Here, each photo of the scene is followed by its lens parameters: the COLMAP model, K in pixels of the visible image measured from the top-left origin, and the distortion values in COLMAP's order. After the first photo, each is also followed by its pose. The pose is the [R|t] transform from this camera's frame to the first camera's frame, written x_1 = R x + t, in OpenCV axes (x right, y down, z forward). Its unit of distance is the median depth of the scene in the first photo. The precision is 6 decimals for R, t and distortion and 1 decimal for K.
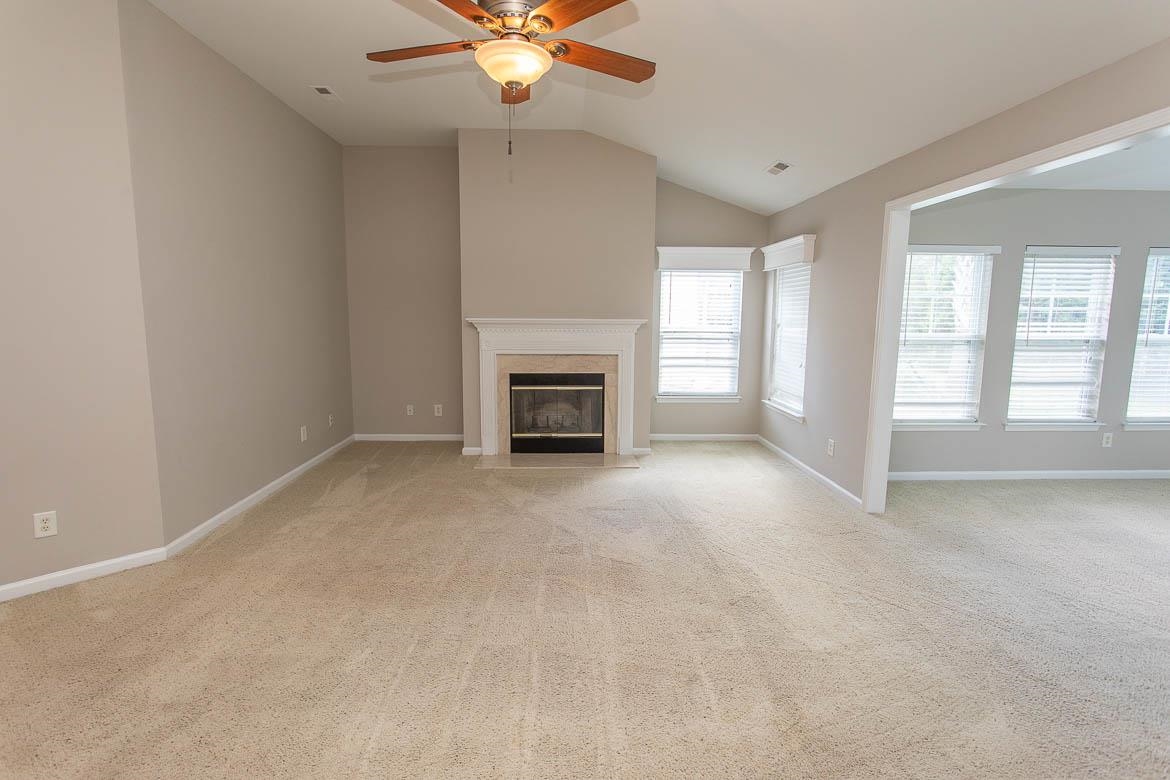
lens RADIAL K [[562.6, 0, 583.6], [0, 562.6, 388.8], [0, 0, 1]] dist [-0.014344, 0.007232]
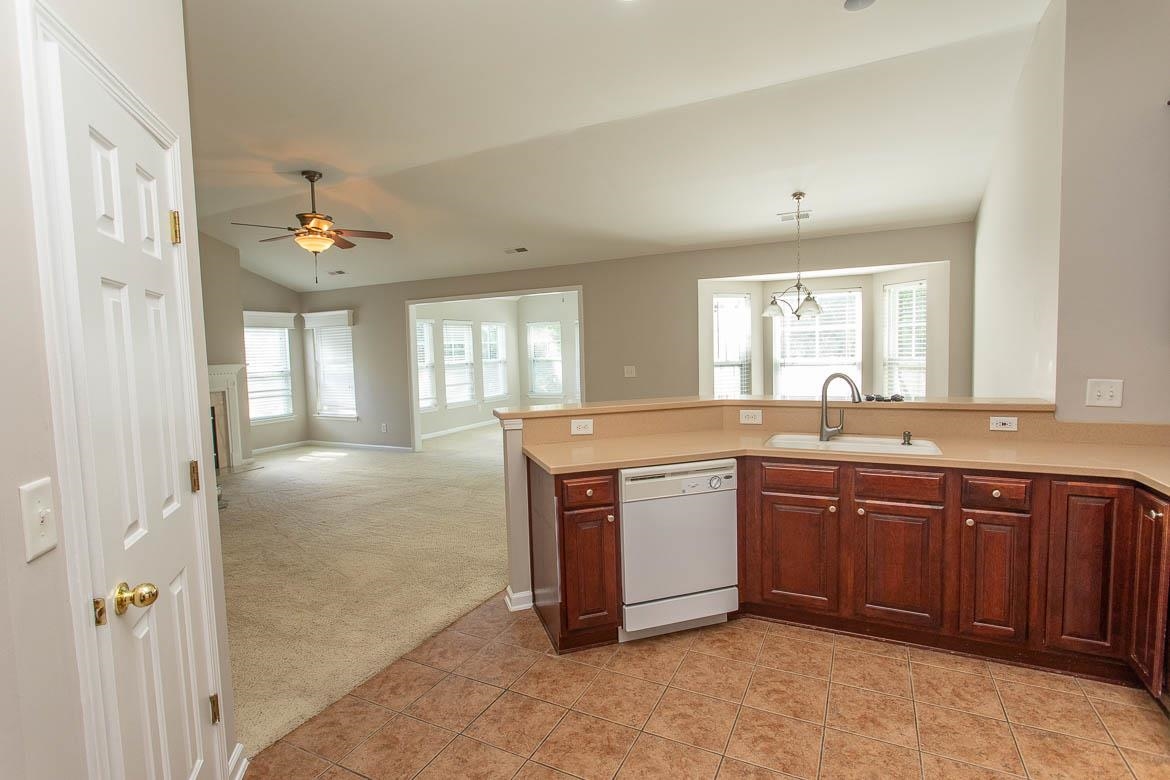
lens RADIAL K [[562.6, 0, 583.6], [0, 562.6, 388.8], [0, 0, 1]] dist [-0.014344, 0.007232]
pose [[0.479515, -0.085623, 0.873346, -0.748511], [0.147471, 0.988937, 0.015986, 0.039739], [-0.865053, 0.121128, 0.486838, -0.412960]]
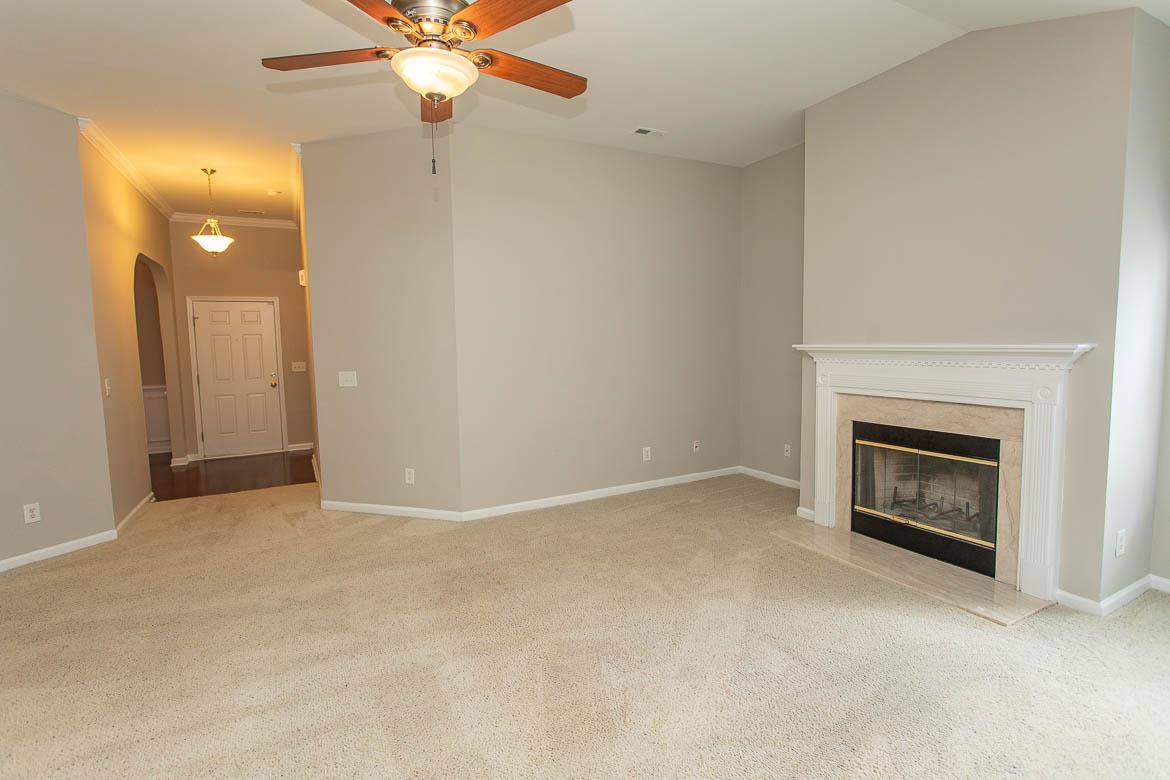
lens RADIAL K [[562.6, 0, 583.6], [0, 562.6, 388.8], [0, 0, 1]] dist [-0.014344, 0.007232]
pose [[0.427634, 0.062635, -0.901779, 0.407100], [-0.098188, 0.994913, 0.022542, -0.055654], [0.898603, 0.078904, 0.431609, 0.418784]]
